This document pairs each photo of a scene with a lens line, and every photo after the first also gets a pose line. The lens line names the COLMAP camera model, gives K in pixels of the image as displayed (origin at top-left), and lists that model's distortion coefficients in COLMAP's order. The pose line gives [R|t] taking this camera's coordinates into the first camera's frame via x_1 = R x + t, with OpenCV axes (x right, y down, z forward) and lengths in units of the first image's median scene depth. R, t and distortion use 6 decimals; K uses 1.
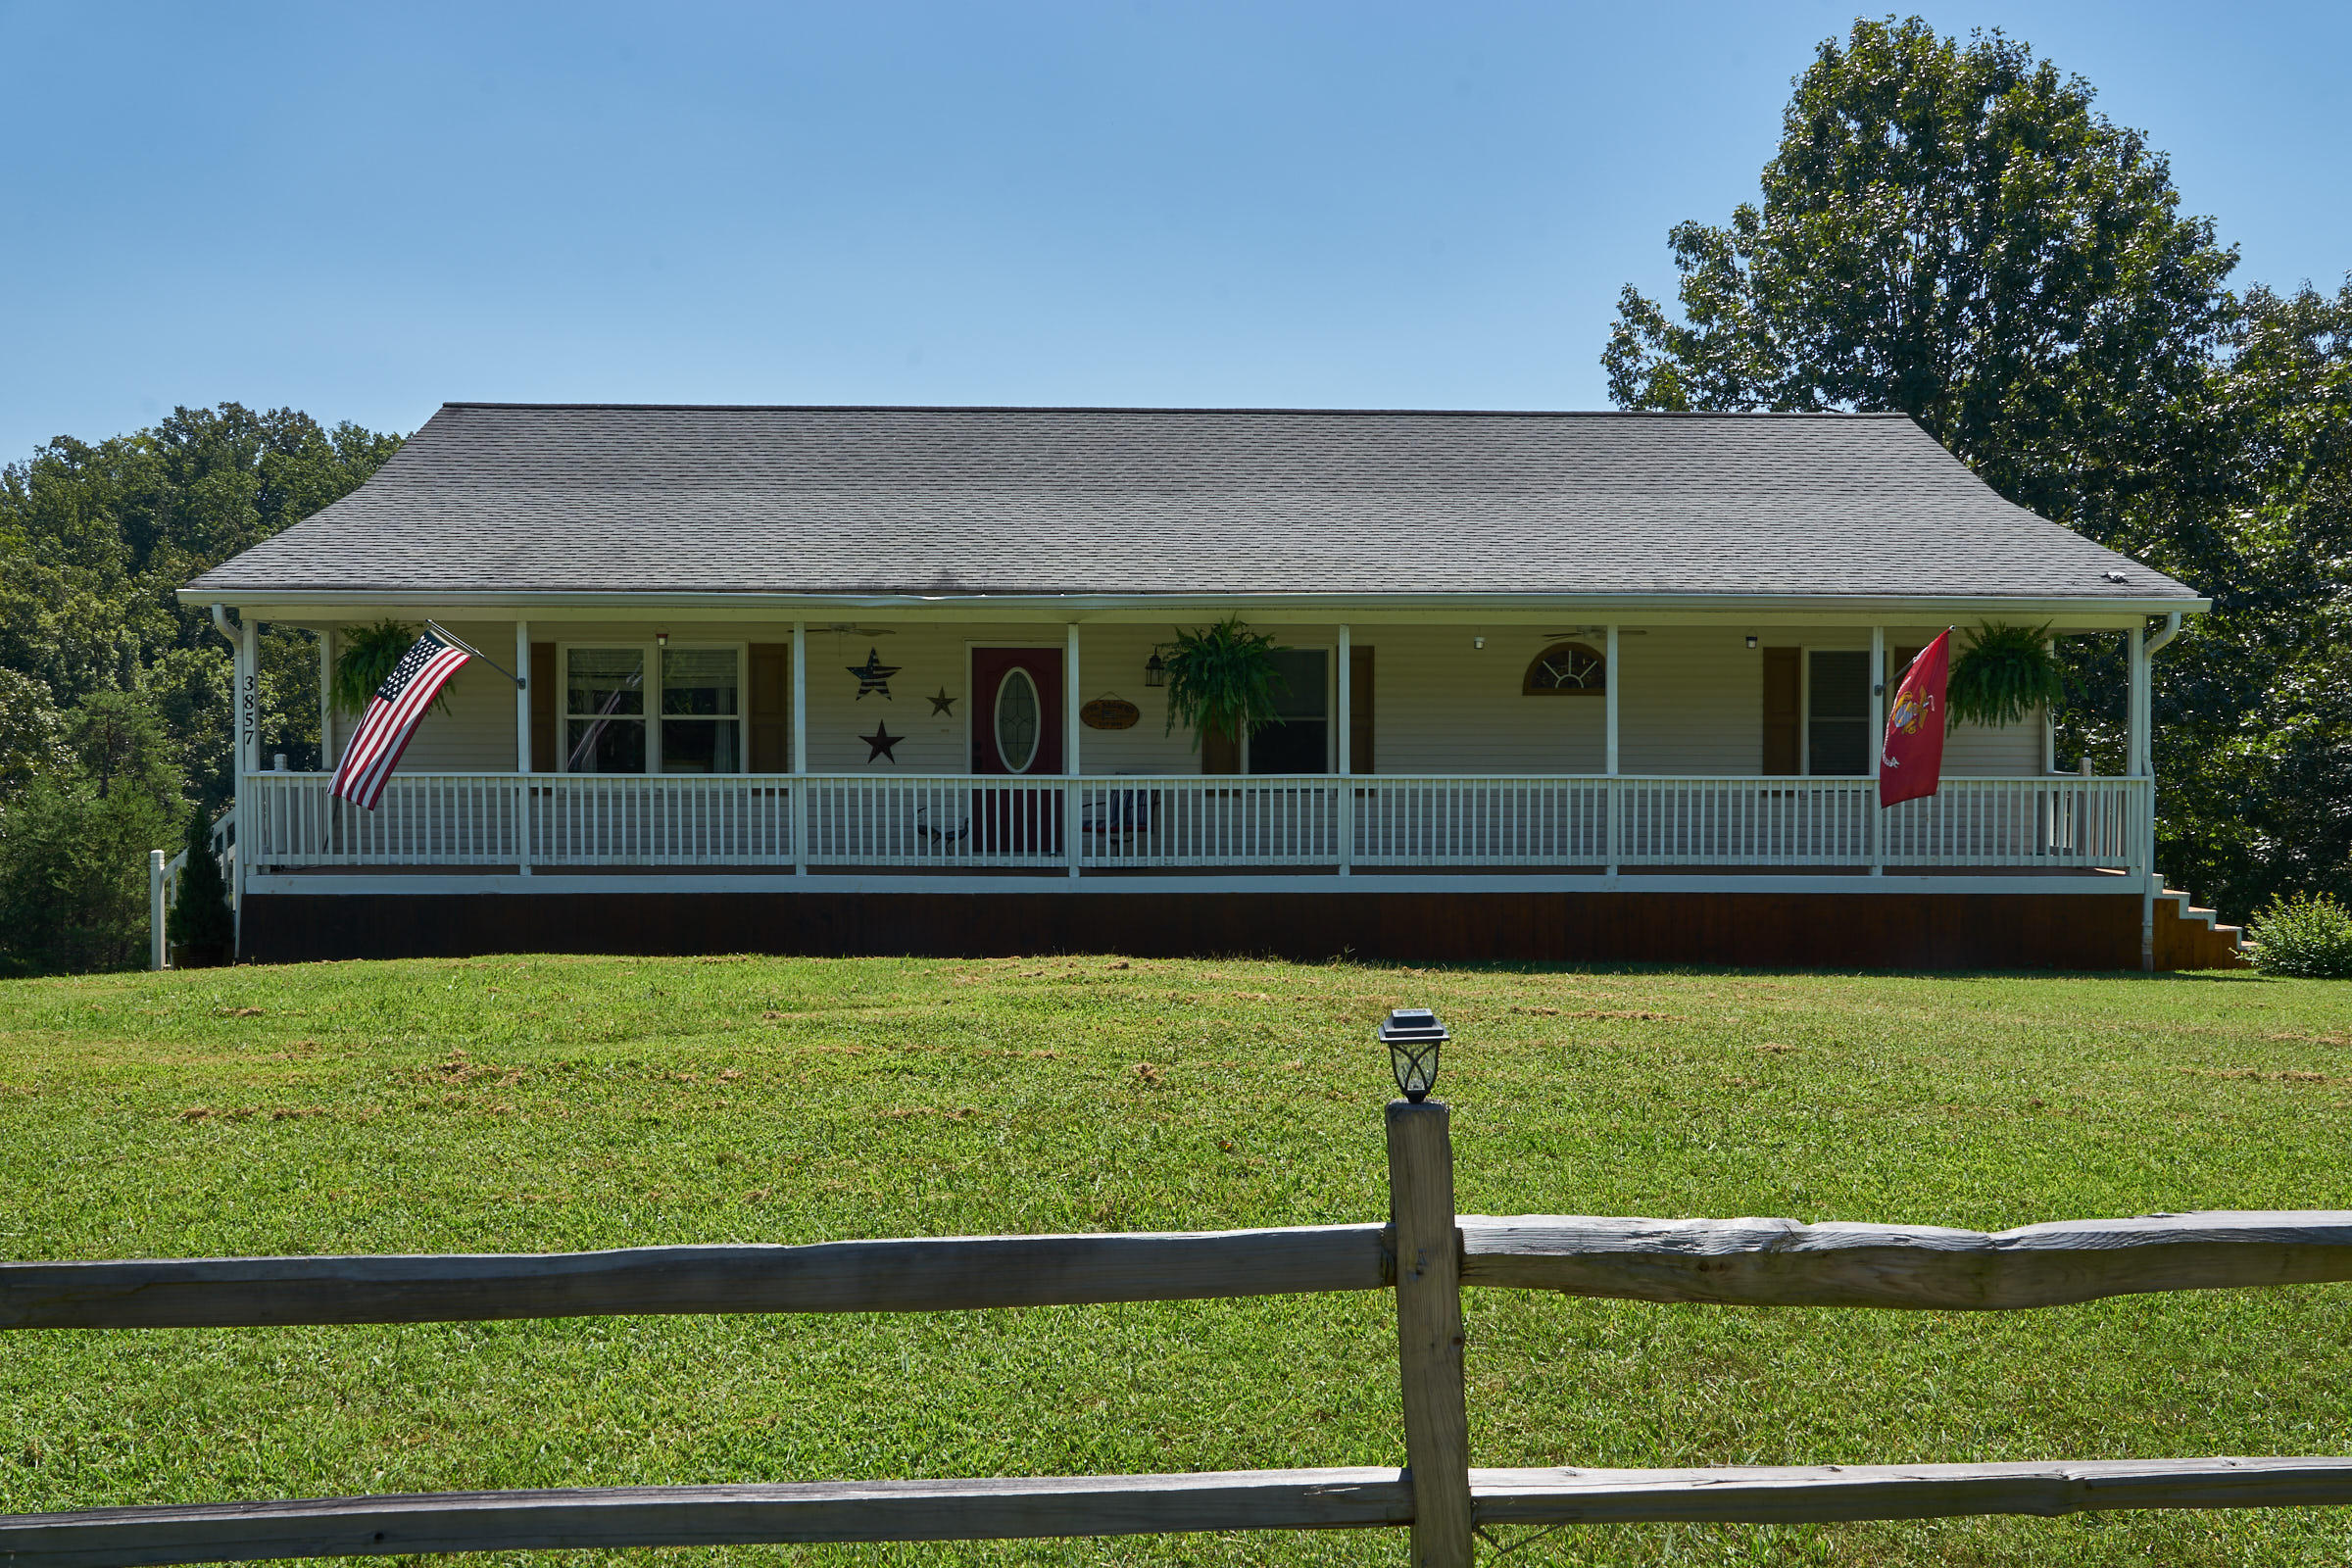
lens RADIAL K [[1841.9, 0, 1156.4], [0, 1841.9, 851.2], [0, 0, 1]] dist [0.006739, 0.001620]
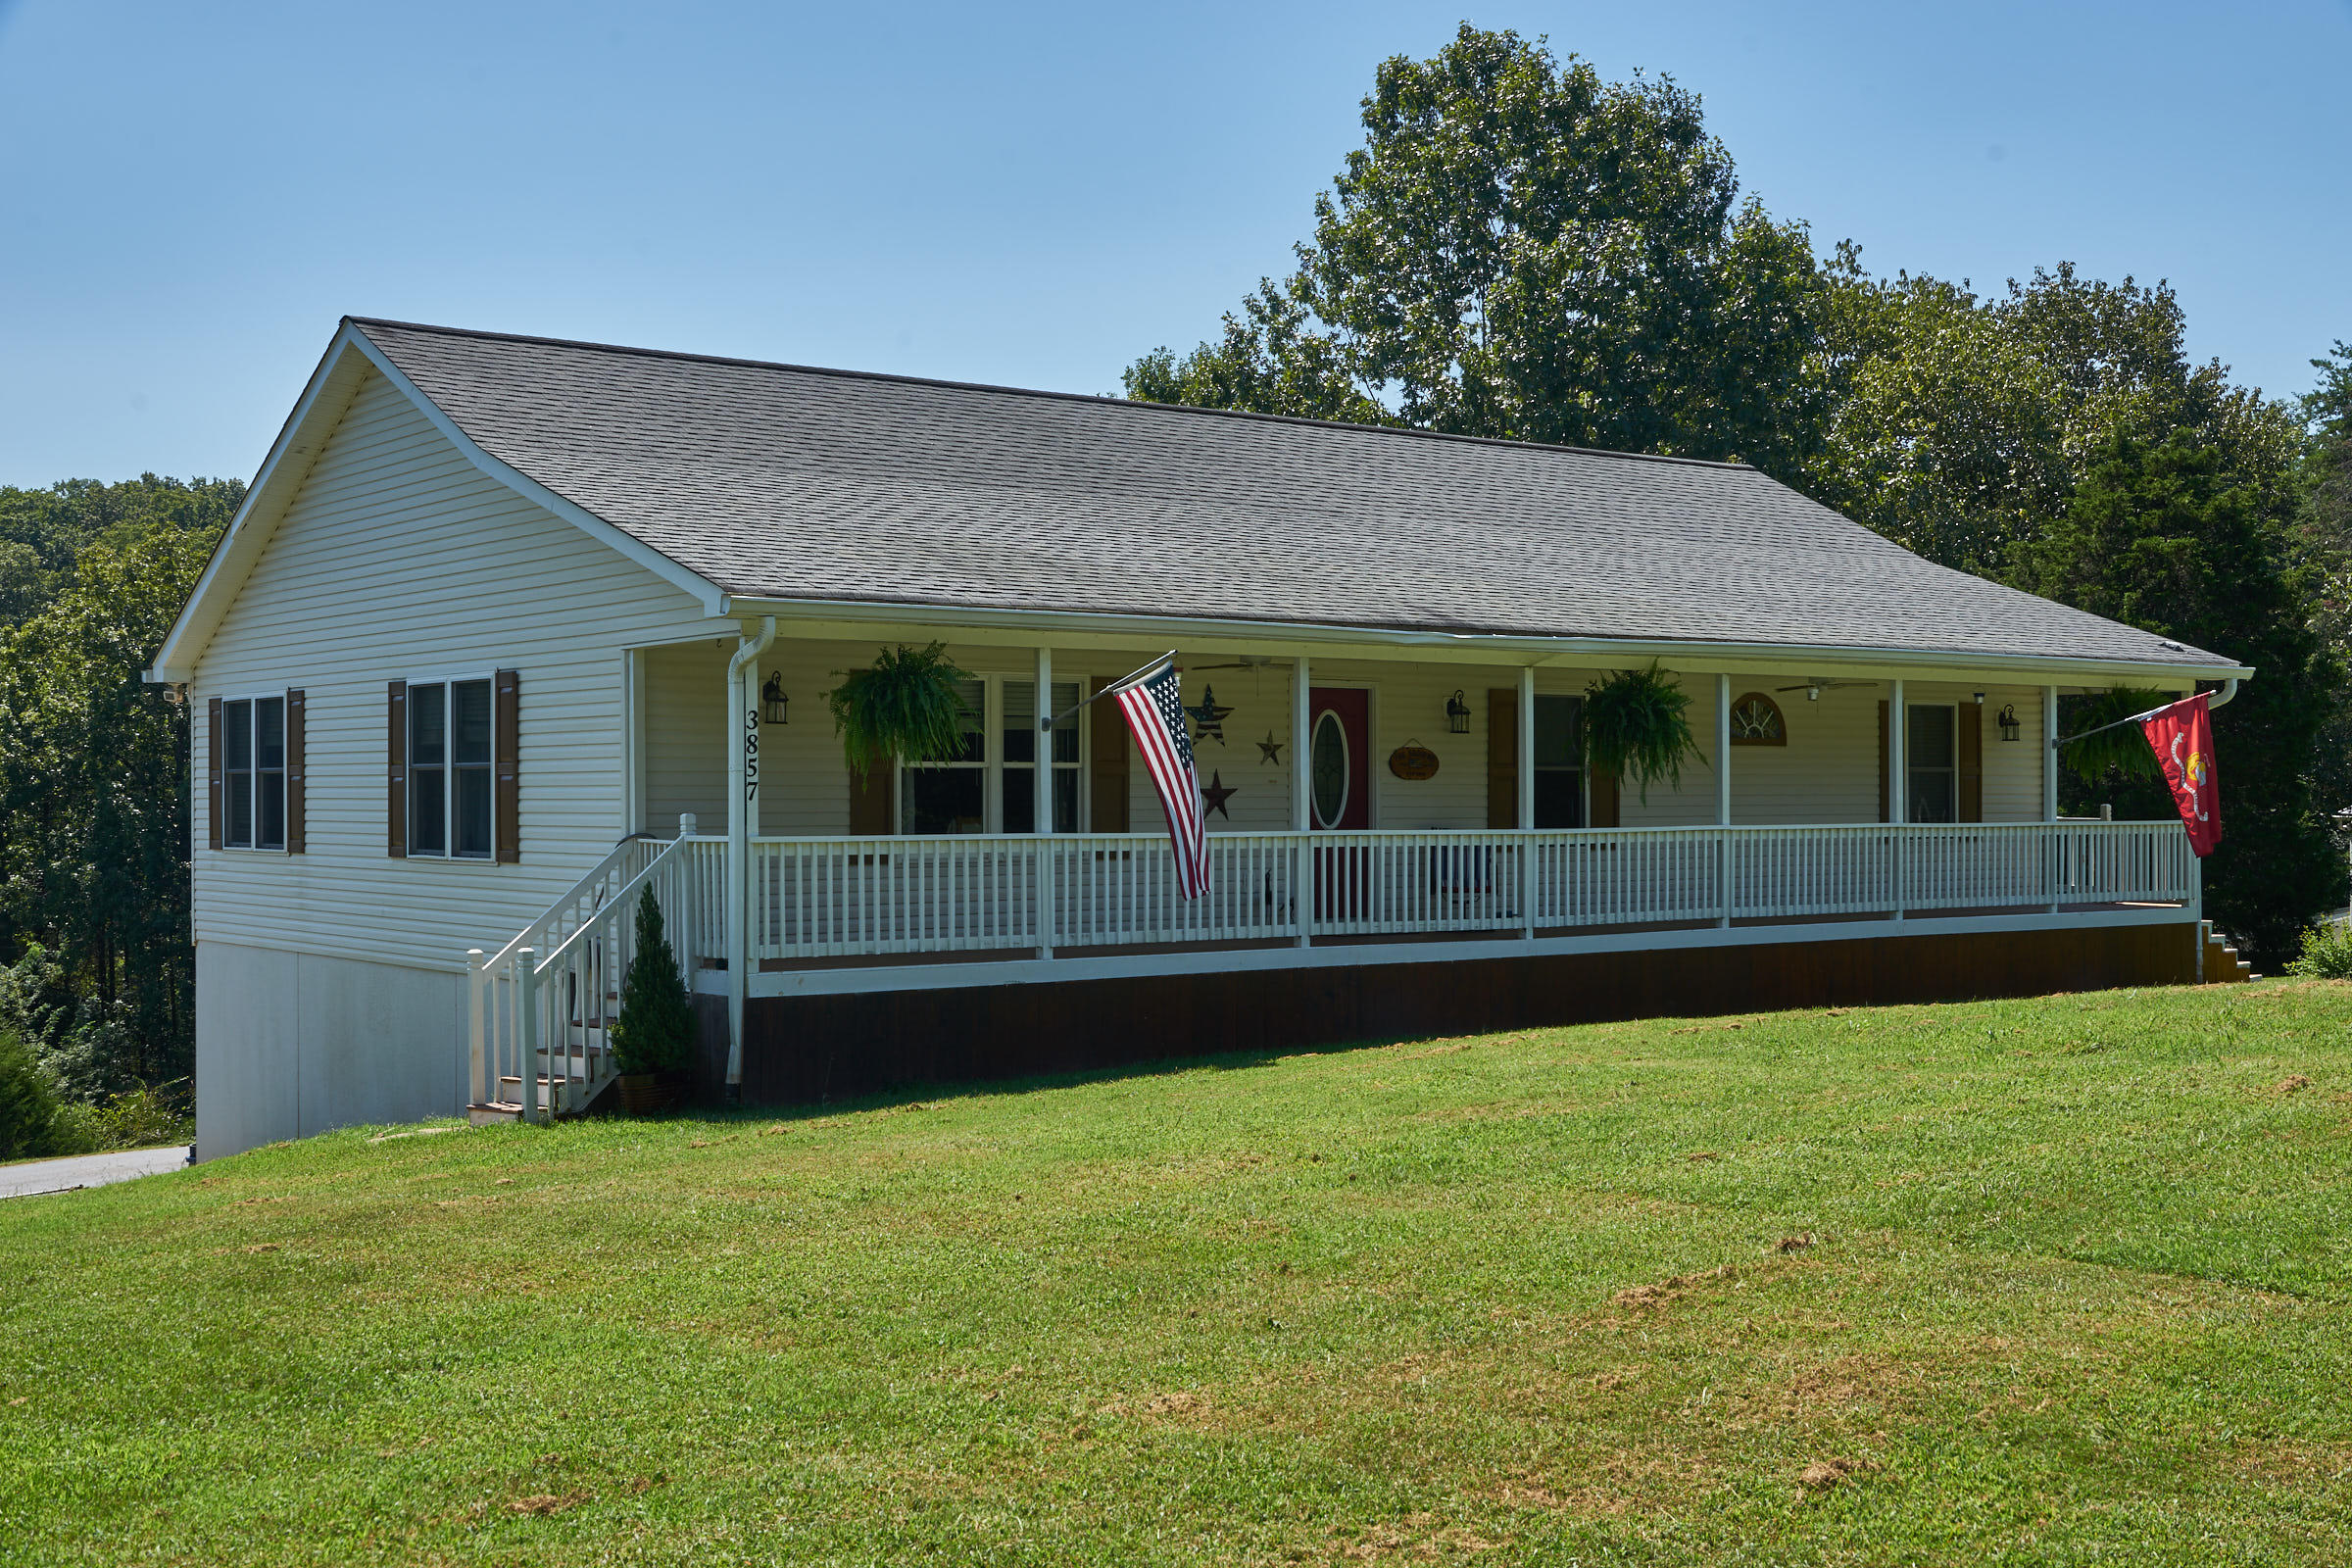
lens RADIAL K [[2720.2, 0, 1185.1], [0, 2720.2, 789.0], [0, 0, 1]] dist [0.027582, 0.000000]
pose [[0.808270, -0.002356, 0.588807, -0.900965], [0.038312, 0.998083, -0.048598, -0.001159], [-0.587564, 0.061839, 0.806811, -0.007567]]
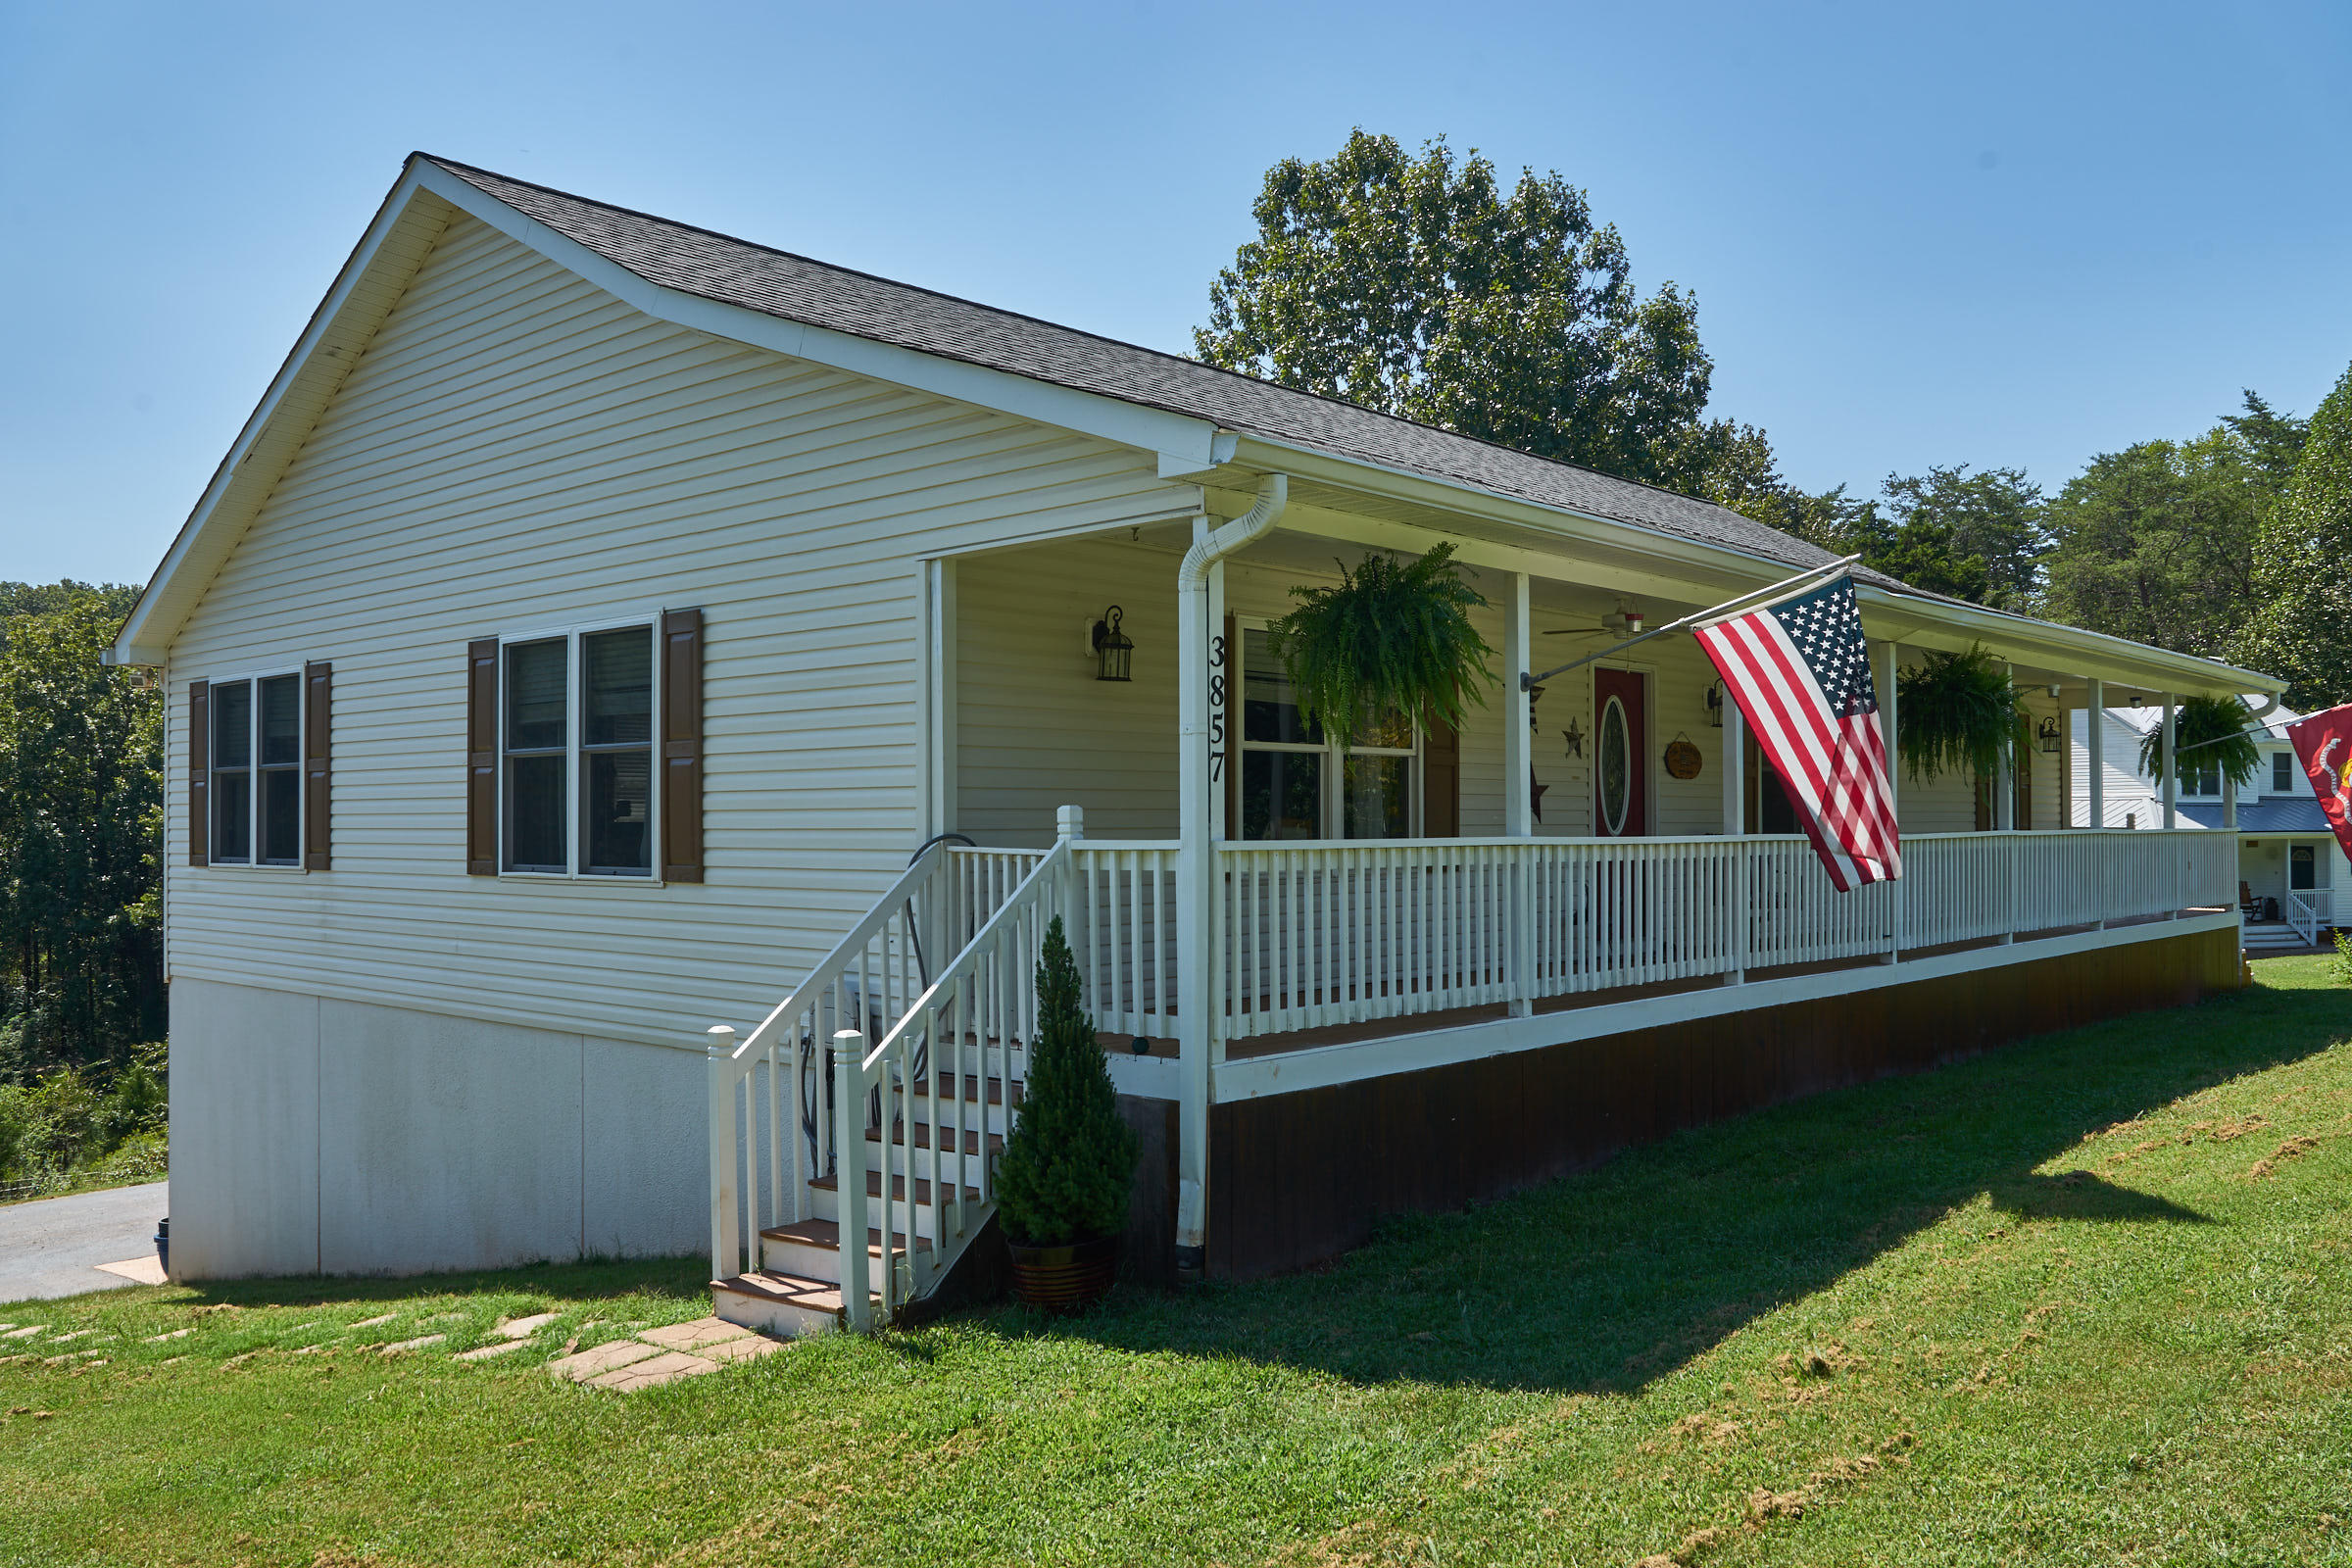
lens RADIAL K [[1855.2, 0, 1170.0], [0, 1855.2, 791.1], [0, 0, 1]] dist [0.007265, -0.012213]
pose [[0.693480, 0.007857, 0.720433, -0.750567], [0.047422, 0.997274, -0.056525, -0.026359], [-0.718914, 0.073363, 0.691217, 0.610818]]
